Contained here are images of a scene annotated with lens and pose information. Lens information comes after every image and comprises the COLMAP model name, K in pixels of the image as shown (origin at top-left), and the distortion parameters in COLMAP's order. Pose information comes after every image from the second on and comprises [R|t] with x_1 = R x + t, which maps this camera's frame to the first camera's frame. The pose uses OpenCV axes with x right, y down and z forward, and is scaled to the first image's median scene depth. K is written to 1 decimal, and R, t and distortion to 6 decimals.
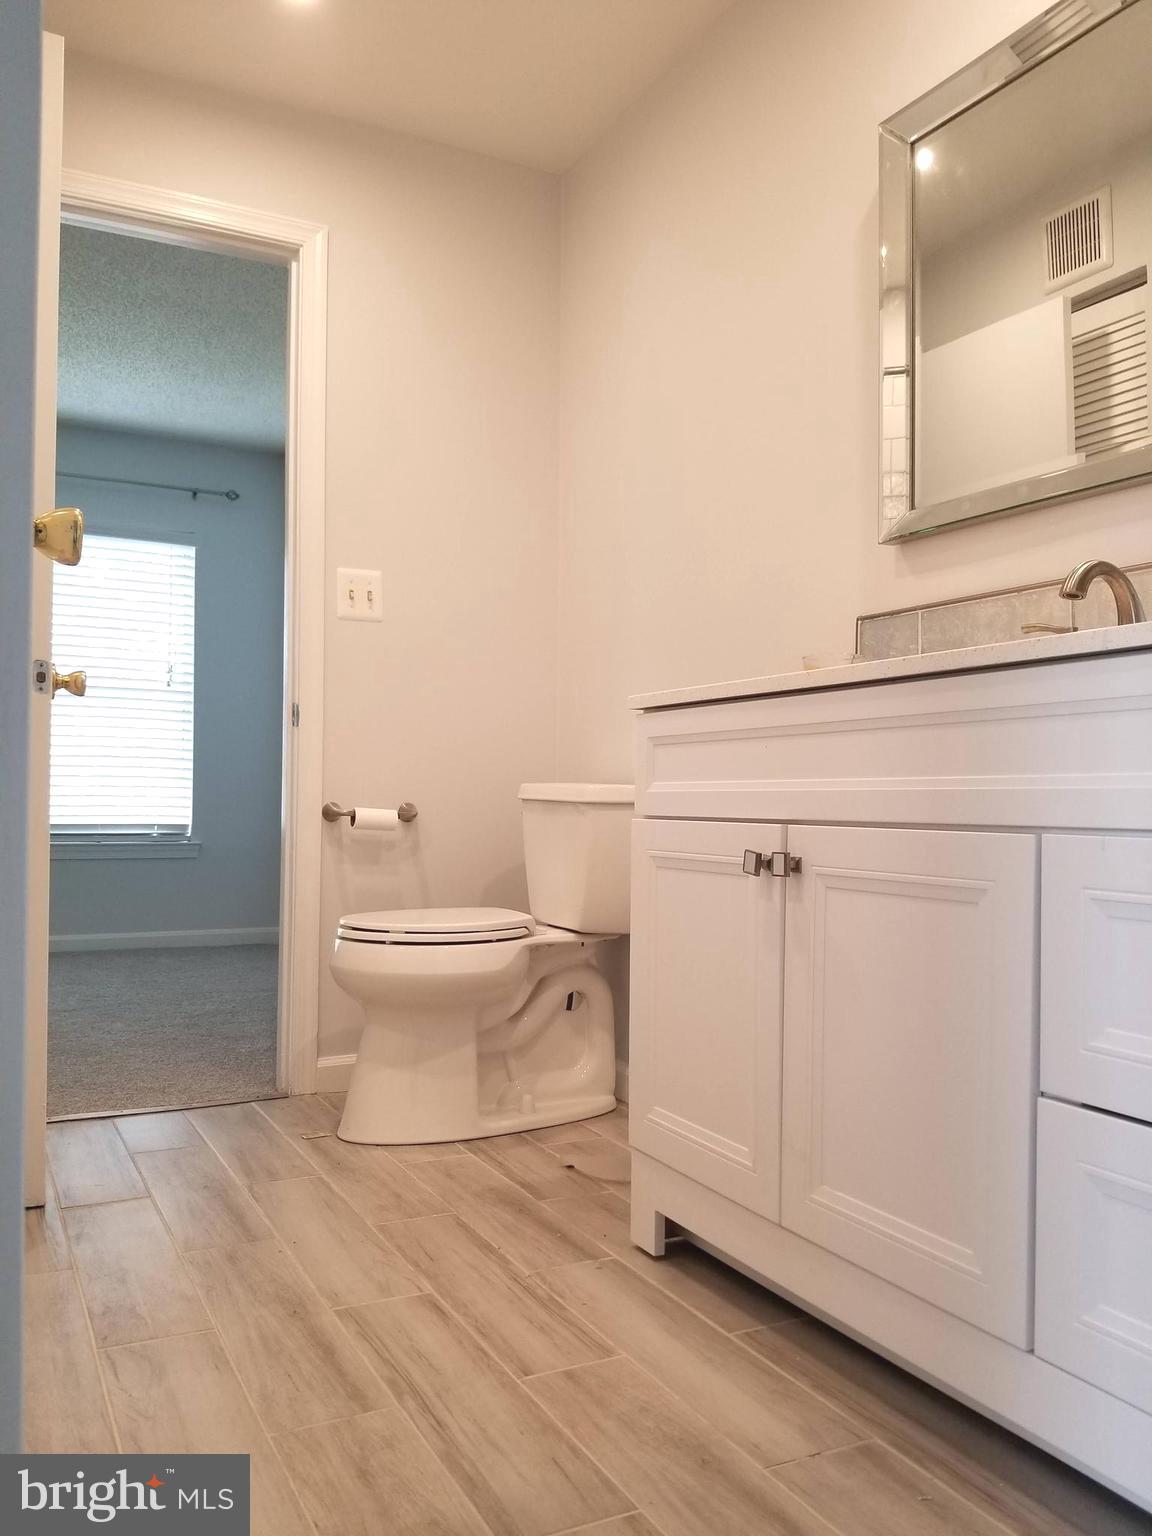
lens RADIAL K [[1215.9, 0, 615.4], [0, 1215.9, 791.2], [0, 0, 1]] dist [0.112442, -0.165963]
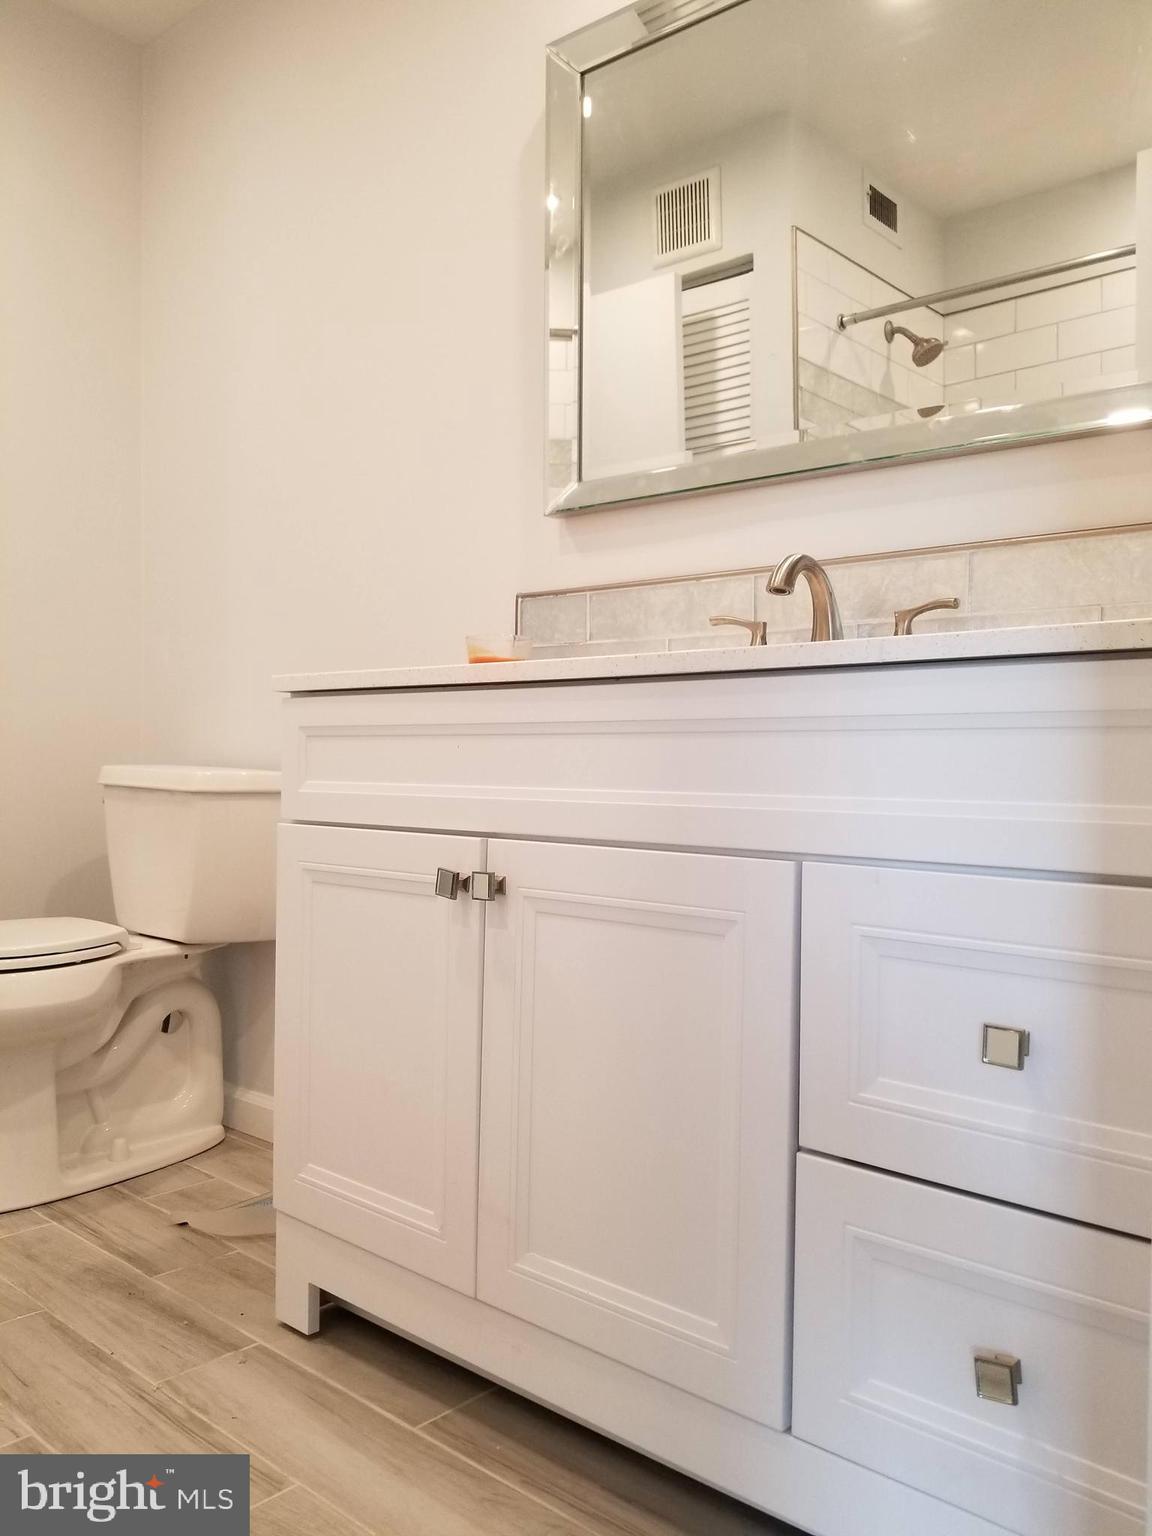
lens RADIAL K [[1198.4, 0, 576.0], [0, 1198.4, 795.6], [0, 0, 1]] dist [0.103875, -0.161399]
pose [[0.943256, -0.007682, 0.331978, -0.062785], [-0.006170, 0.999154, 0.040649, -0.029673], [-0.332009, -0.040391, 0.942411, 0.137406]]
